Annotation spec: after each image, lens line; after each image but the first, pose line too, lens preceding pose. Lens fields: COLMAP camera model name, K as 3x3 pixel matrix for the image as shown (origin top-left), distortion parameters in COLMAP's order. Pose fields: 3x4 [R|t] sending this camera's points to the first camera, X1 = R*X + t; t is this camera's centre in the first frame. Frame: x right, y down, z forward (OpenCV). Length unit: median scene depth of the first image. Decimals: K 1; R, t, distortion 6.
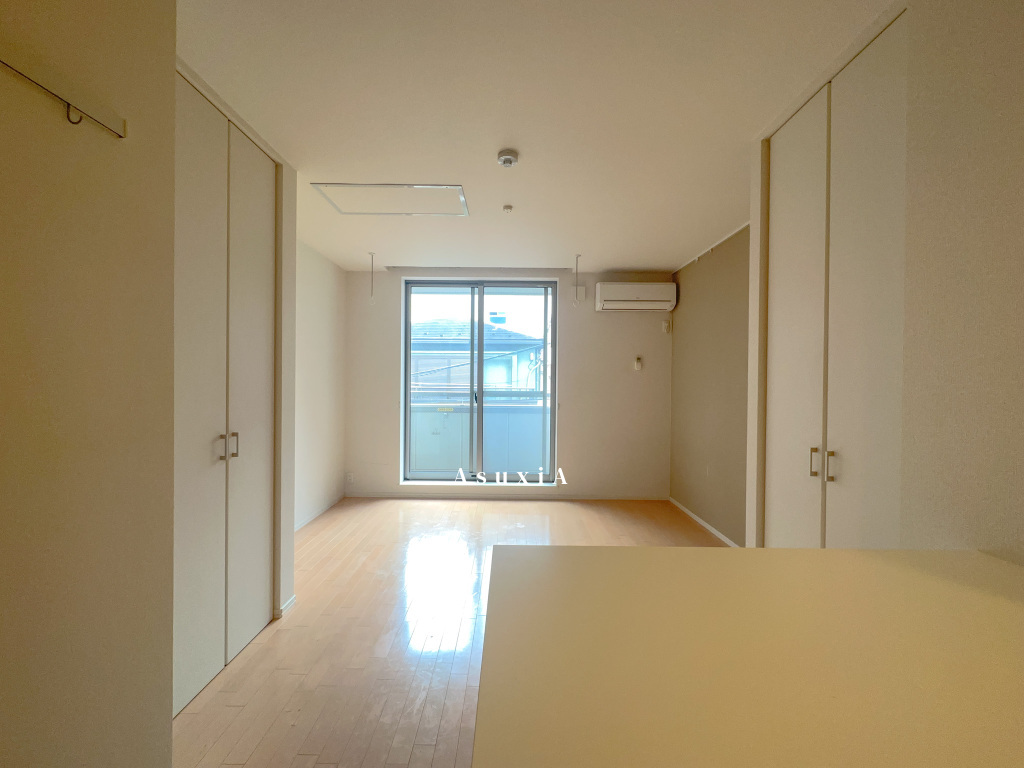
lens RADIAL K [[410.3, 0, 509.4], [0, 410.3, 384.4], [0, 0, 1]] dist [-0.005296, 0.001332]
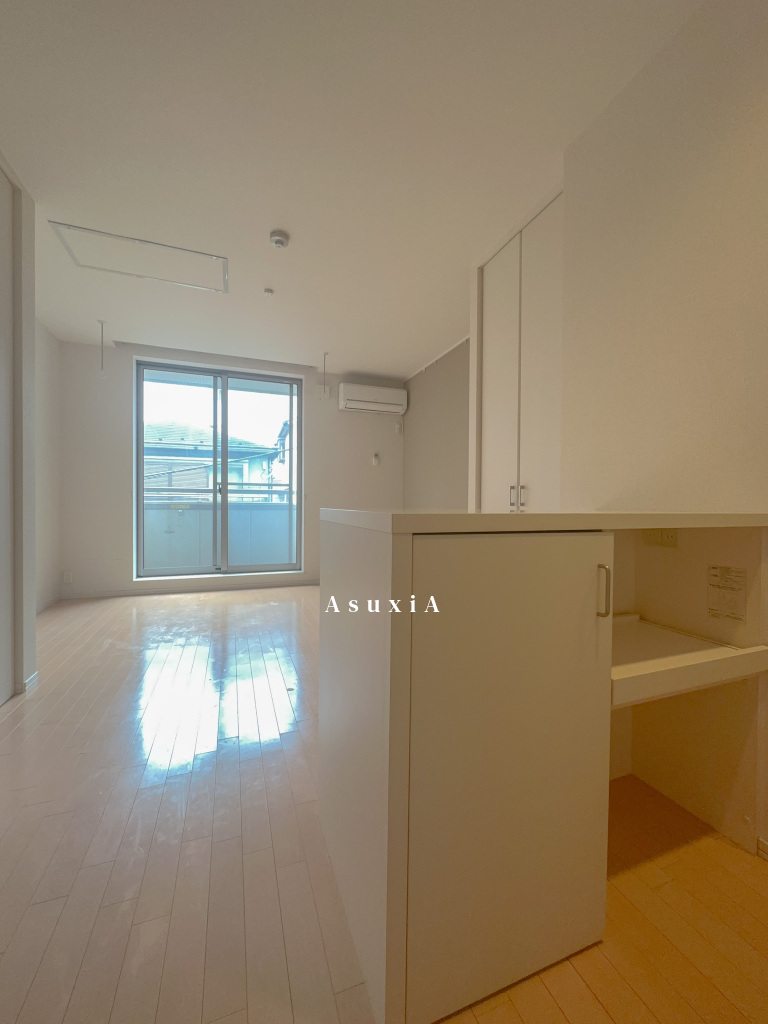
lens RADIAL K [[410.3, 0, 387.3], [0, 410.3, 510.0], [0, 0, 1]] dist [-0.005296, 0.001332]
pose [[0.932811, -0.007751, 0.360282, -0.065774], [0.004990, 0.999951, 0.008593, 0.081218], [-0.360331, -0.006218, 0.932804, -0.066157]]
